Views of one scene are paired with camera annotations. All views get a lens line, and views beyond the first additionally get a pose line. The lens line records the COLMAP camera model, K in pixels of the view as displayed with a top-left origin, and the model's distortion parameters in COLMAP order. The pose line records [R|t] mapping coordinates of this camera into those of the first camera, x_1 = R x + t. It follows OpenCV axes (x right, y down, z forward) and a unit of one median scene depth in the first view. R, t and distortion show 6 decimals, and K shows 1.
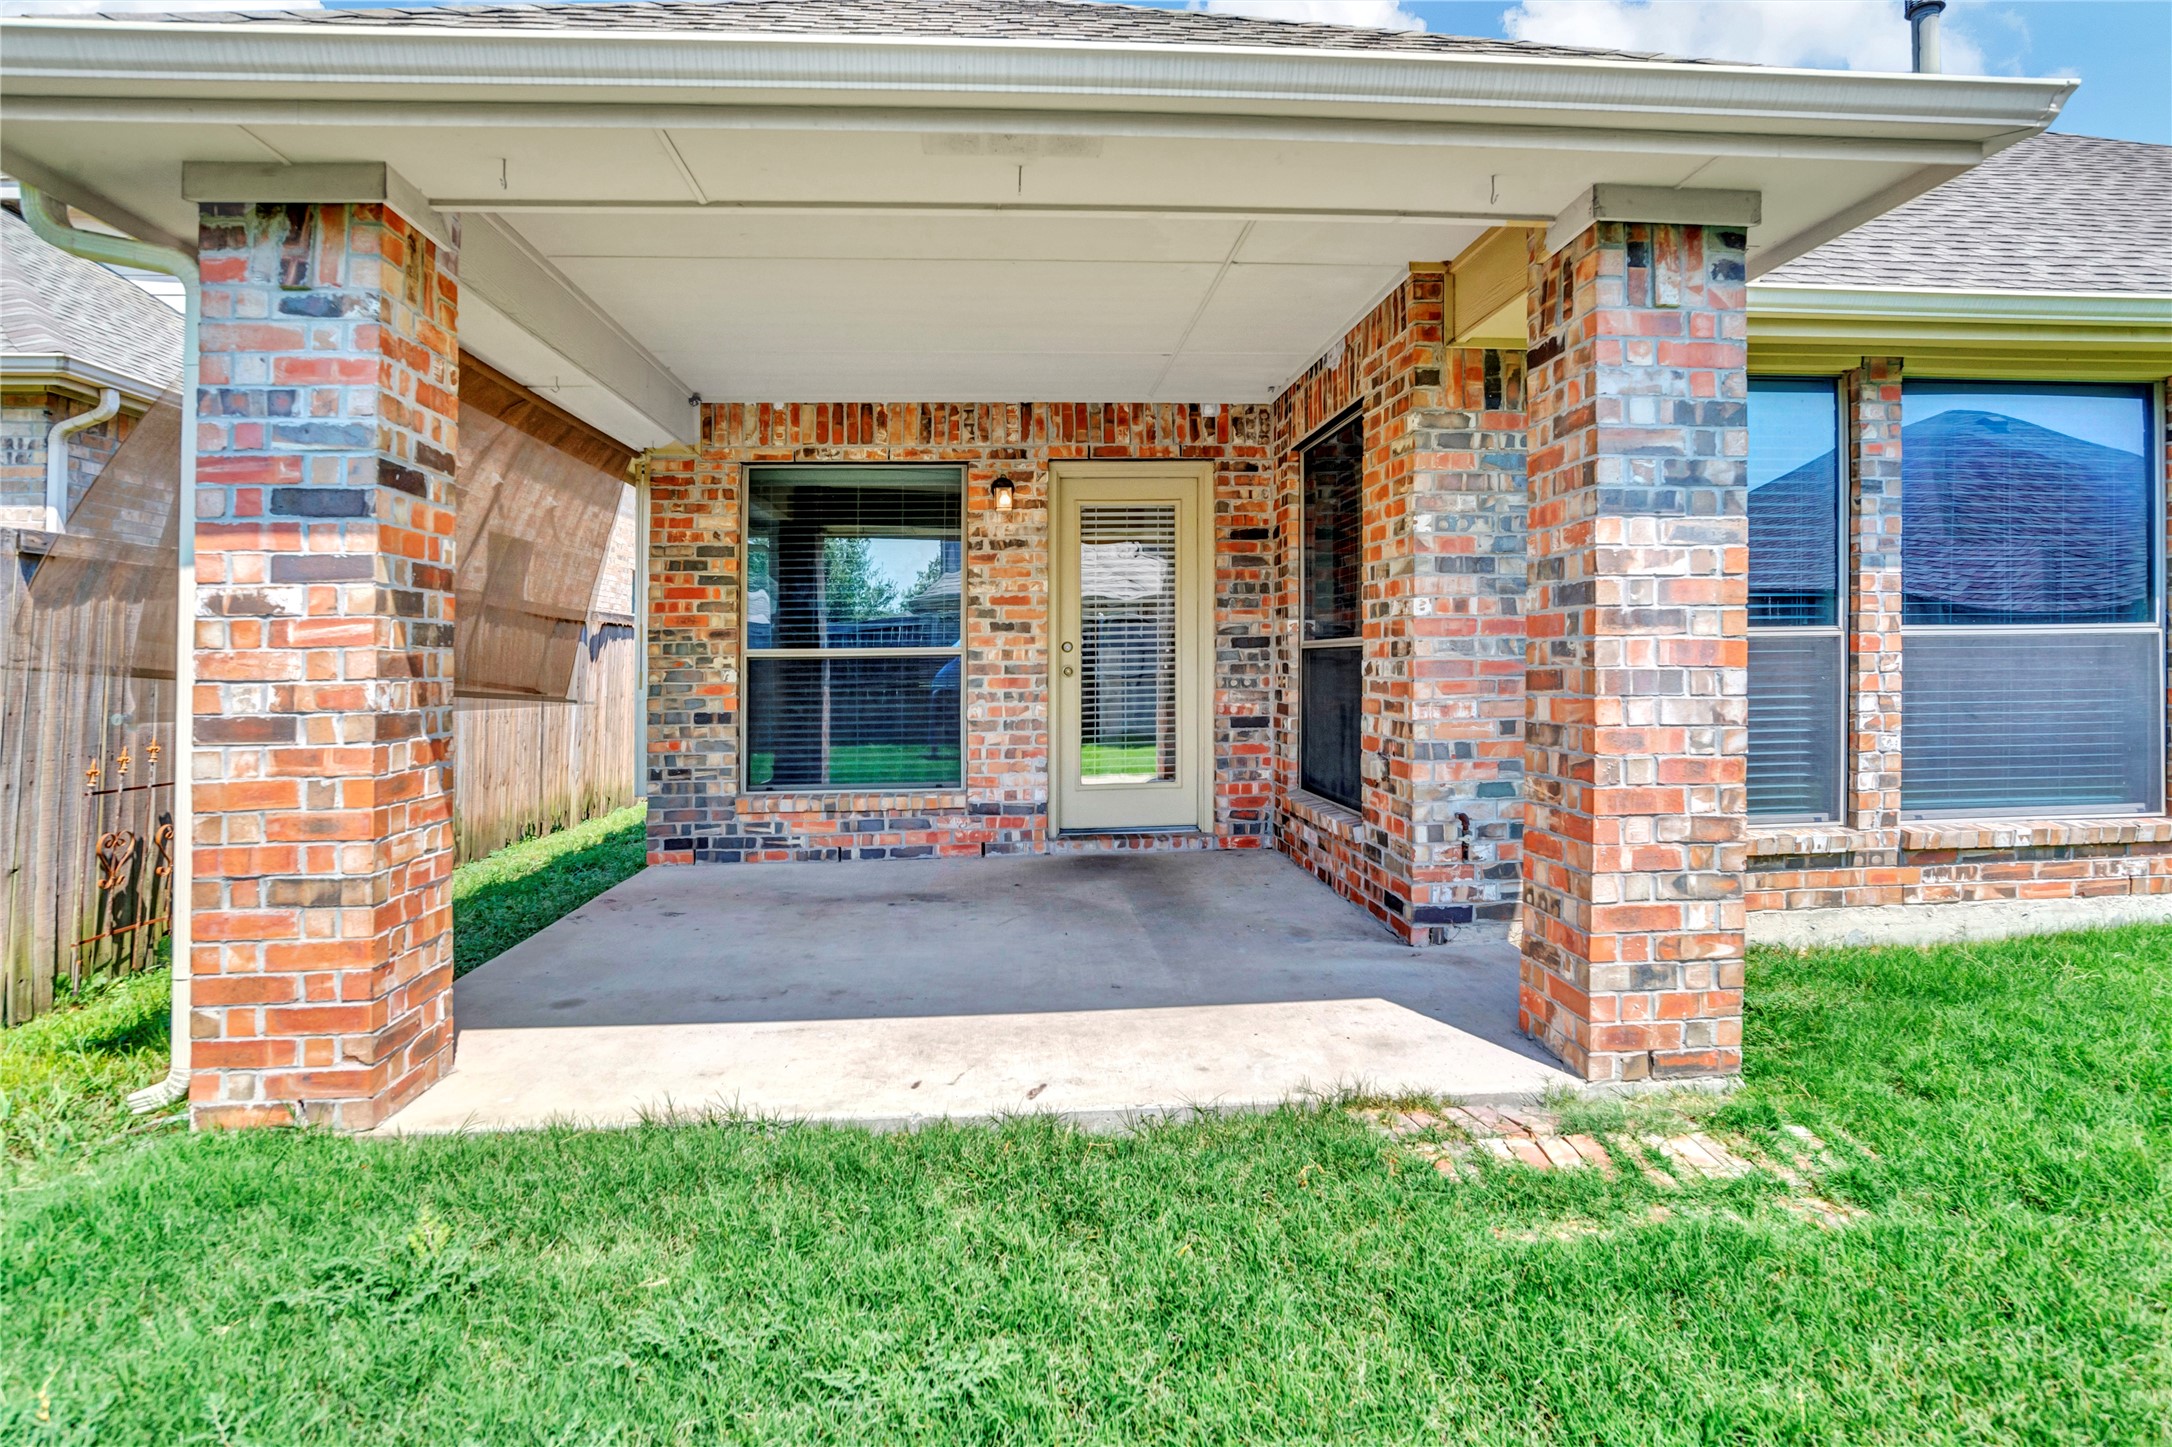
lens RADIAL K [[1114.1, 0, 1076.7], [0, 1114.1, 693.5], [0, 0, 1]] dist [-0.051709, 0.017210]
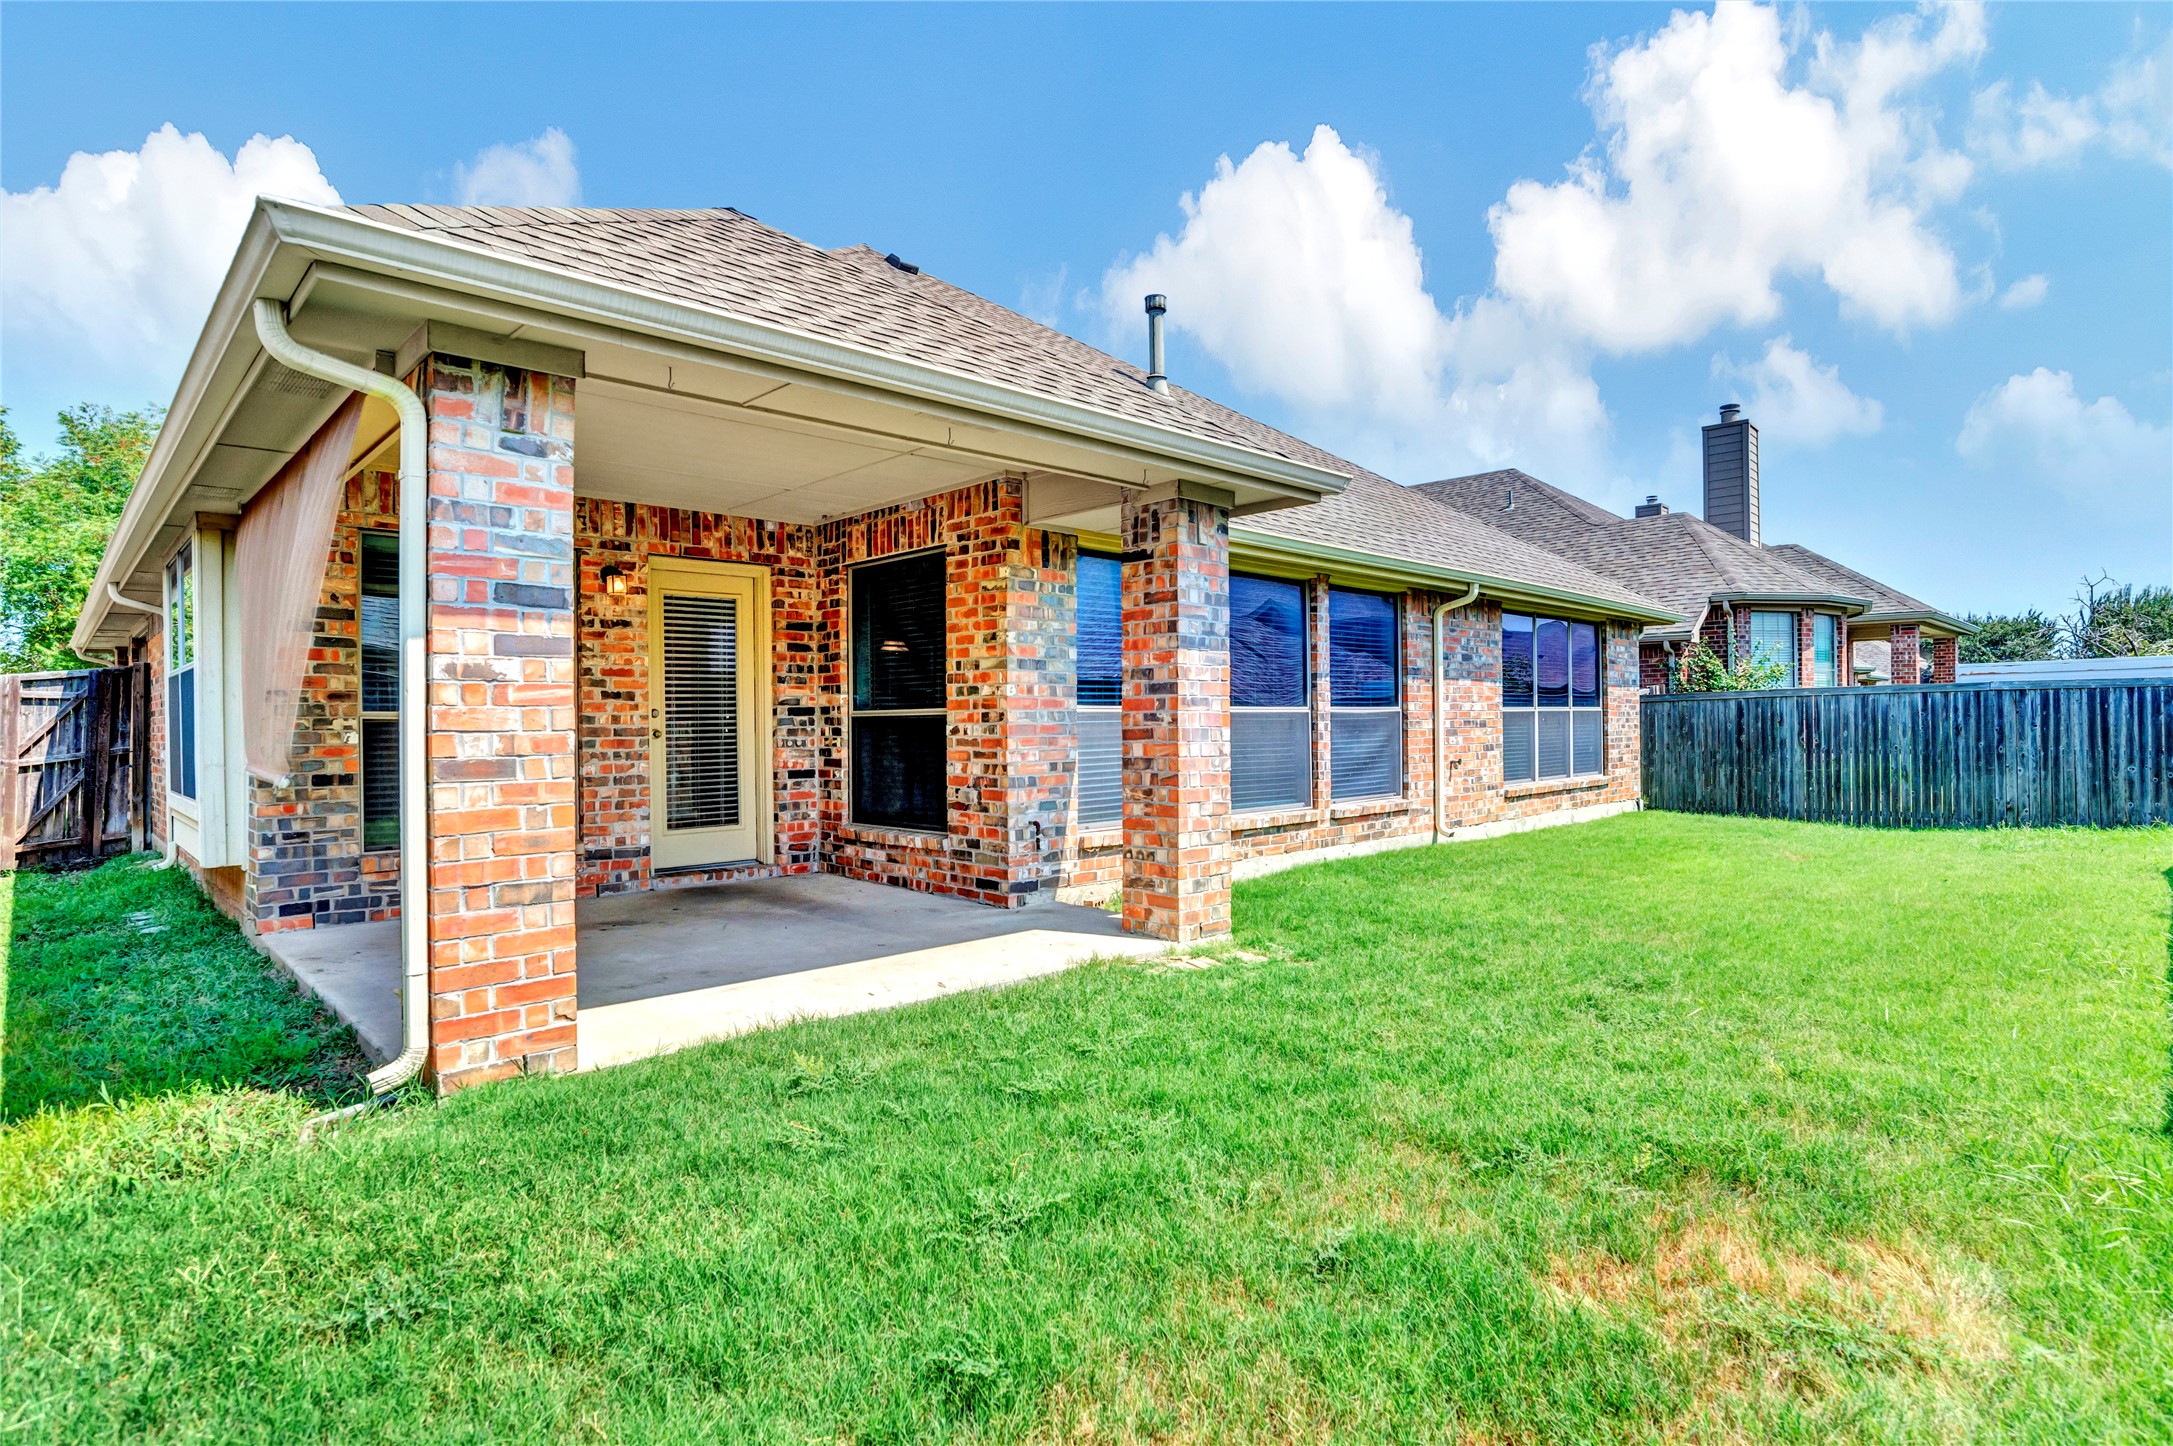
lens RADIAL K [[1114.6, 0, 1071.8], [0, 1114.6, 732.9], [0, 0, 1]] dist [-0.051709, 0.017210]
pose [[0.768332, 0.000573, 0.640052, -0.627008], [0.017585, 0.999603, -0.022004, 0.018258], [-0.639810, 0.028162, 0.768017, -0.260113]]
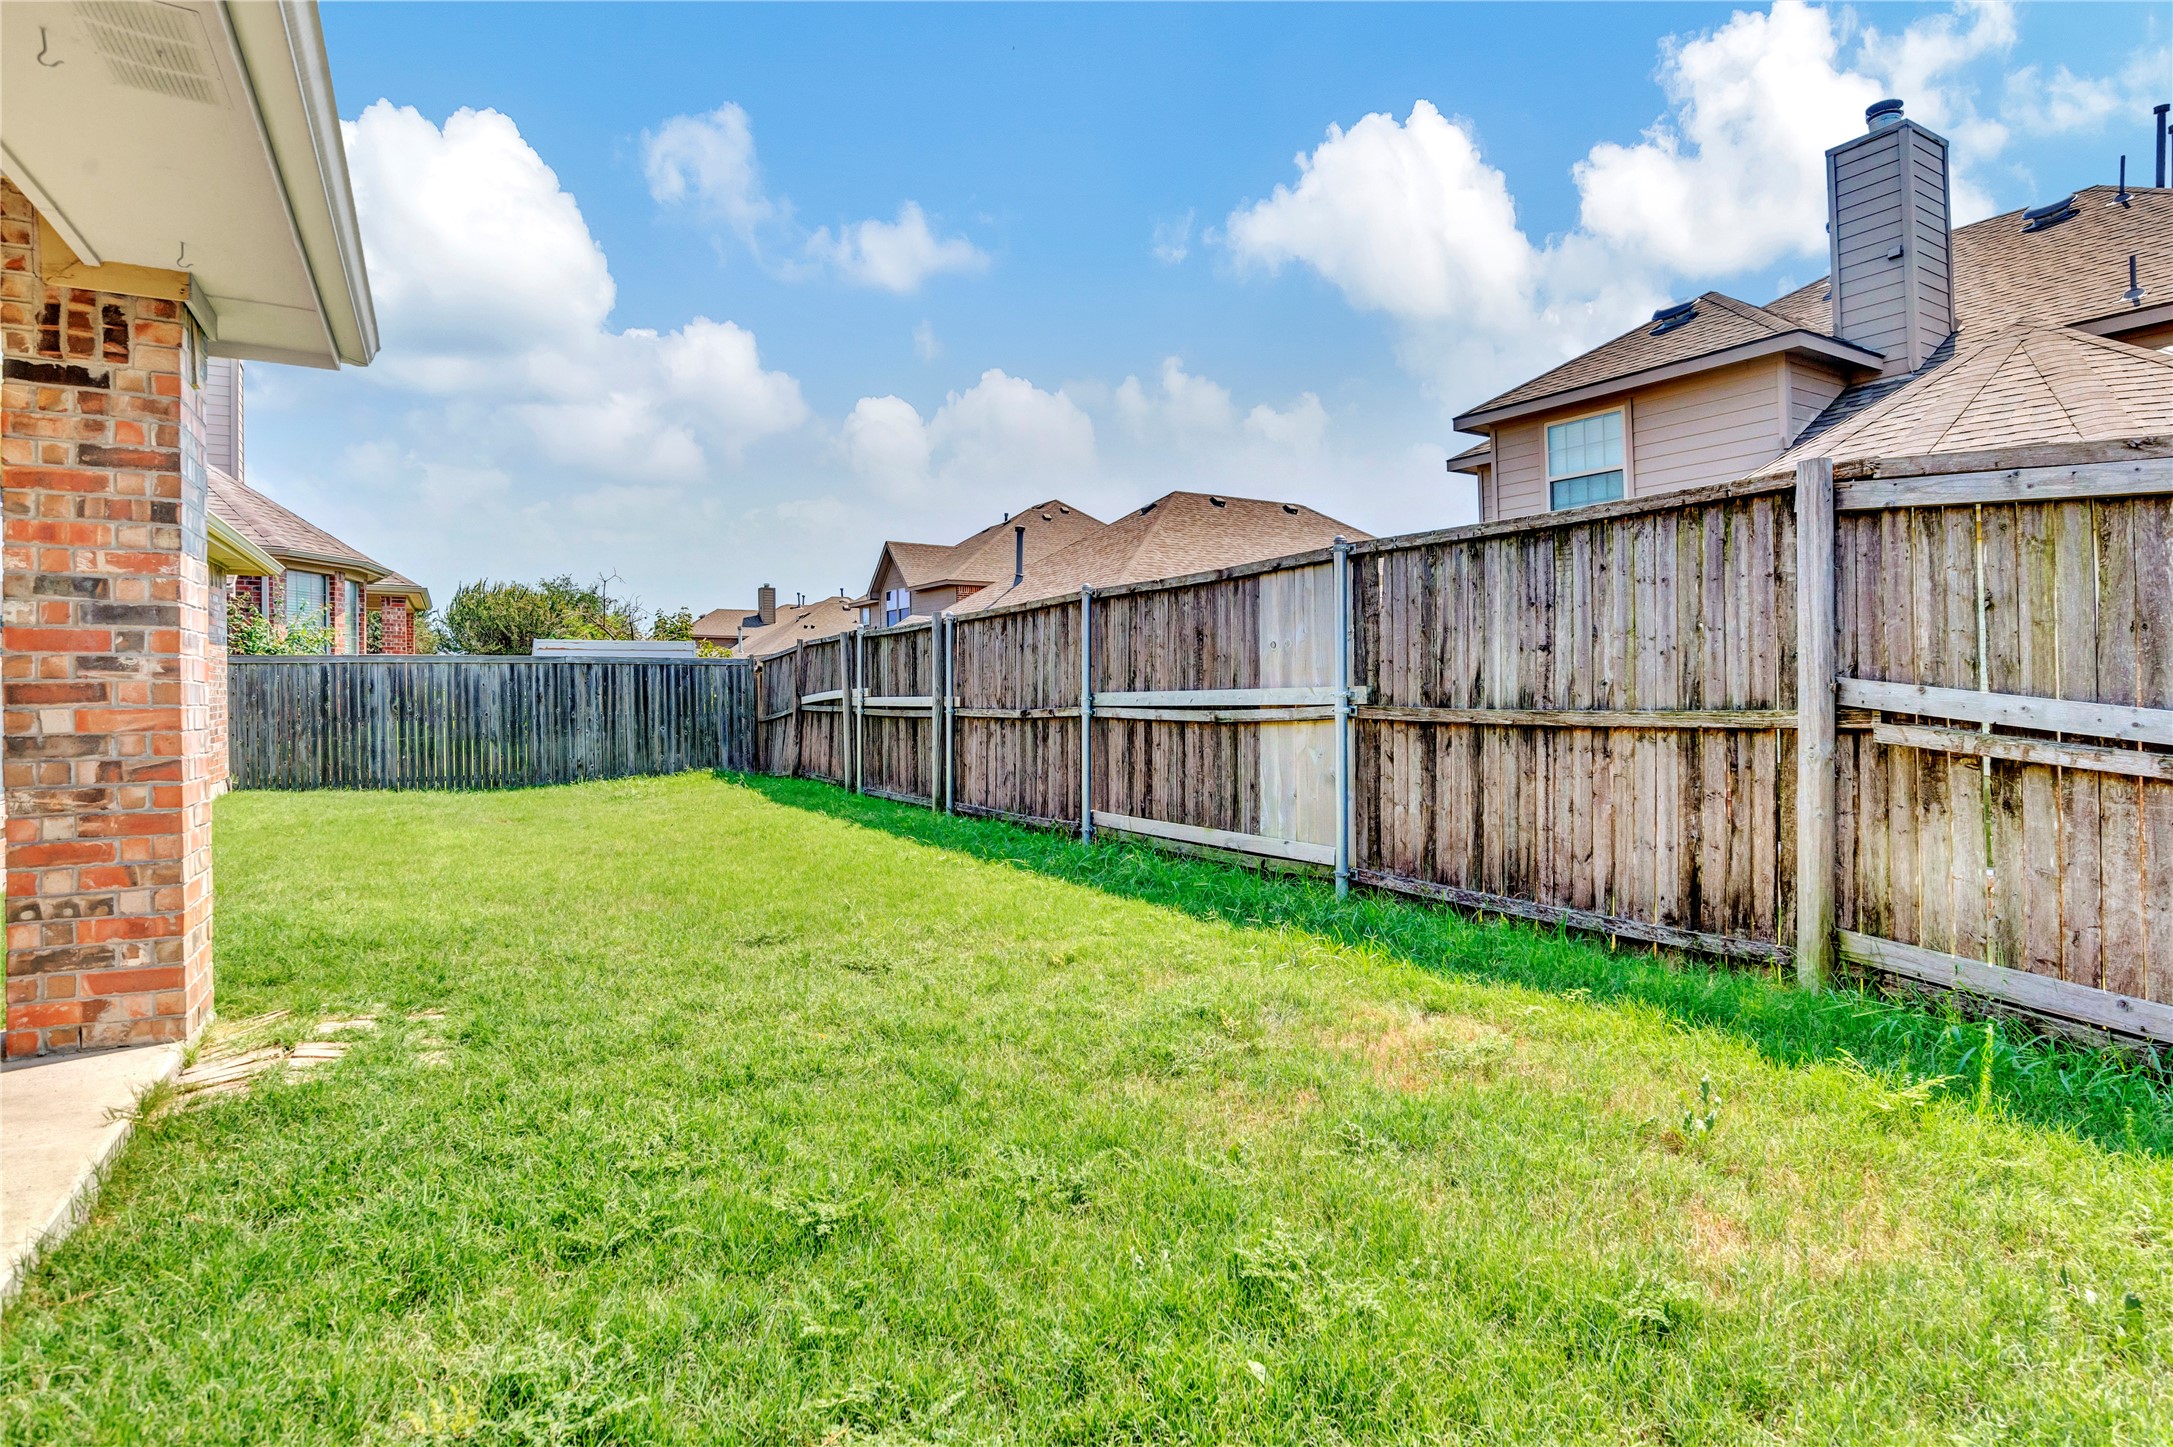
lens RADIAL K [[1114.6, 0, 1122.9], [0, 1114.6, 697.7], [0, 0, 1]] dist [-0.051709, 0.017210]
pose [[-0.449877, 0.005107, 0.893076, -0.676354], [0.027266, 0.999596, 0.008019, 0.008106], [-0.892674, 0.027958, -0.449834, 0.421758]]
